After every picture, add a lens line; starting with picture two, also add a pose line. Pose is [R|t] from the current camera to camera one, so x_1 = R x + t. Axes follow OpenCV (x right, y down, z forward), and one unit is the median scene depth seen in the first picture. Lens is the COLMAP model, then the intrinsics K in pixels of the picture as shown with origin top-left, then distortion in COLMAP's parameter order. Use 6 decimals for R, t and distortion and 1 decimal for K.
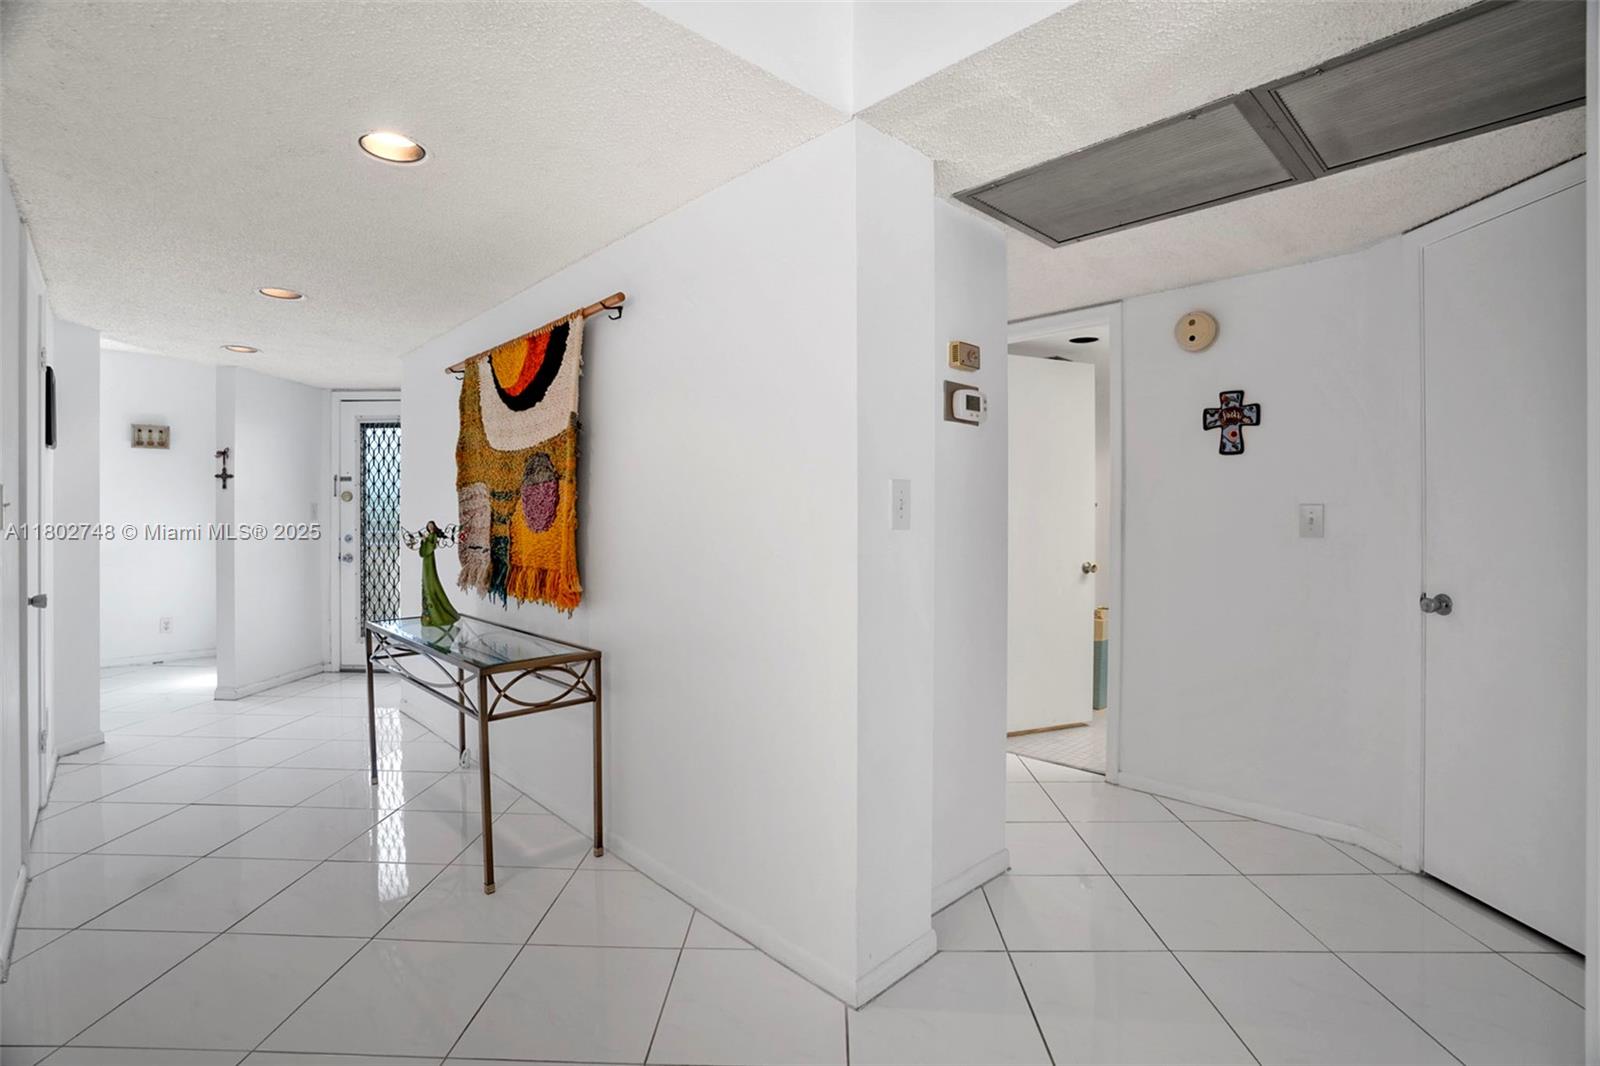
lens RADIAL K [[741.8, 0, 793.4], [0, 741.8, 526.3], [0, 0, 1]] dist [-0.058146, 0.019338]
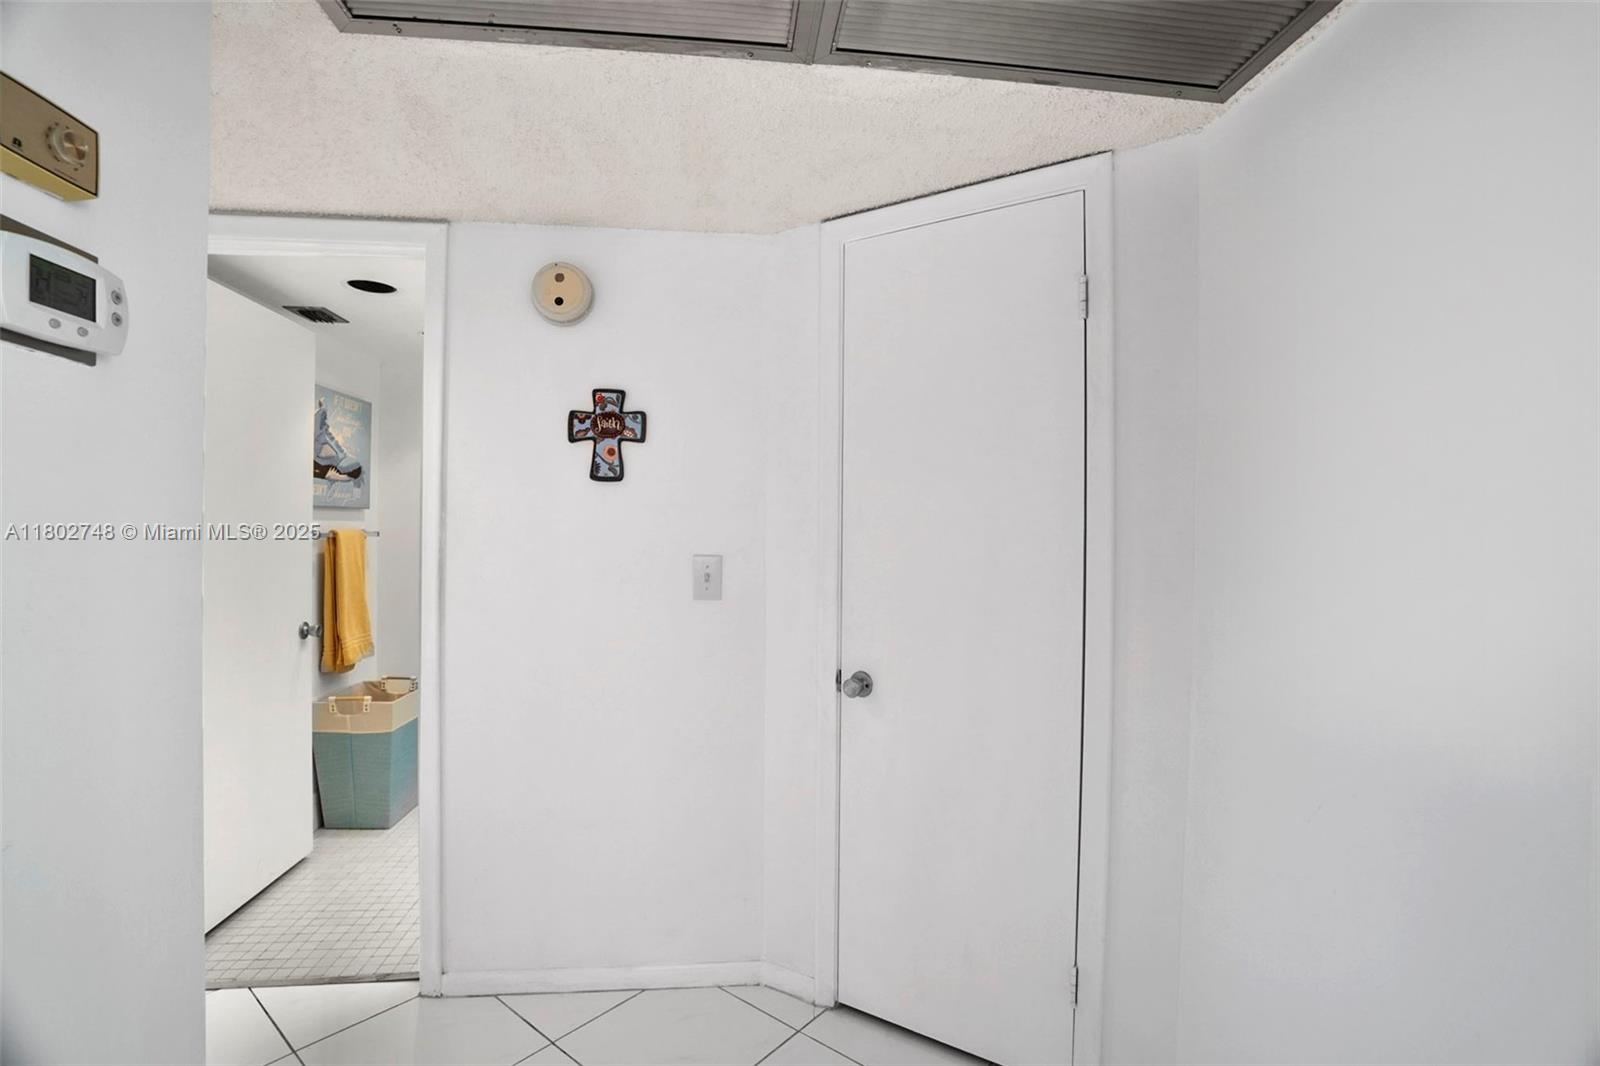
lens RADIAL K [[741.8, 0, 800.5], [0, 741.8, 532.4], [0, 0, 1]] dist [-0.058146, 0.019338]
pose [[0.589524, 0.003519, 0.807743, 0.143638], [-0.001609, 0.999994, -0.003182, -0.047931], [-0.807749, 0.000576, 0.589526, 0.440304]]
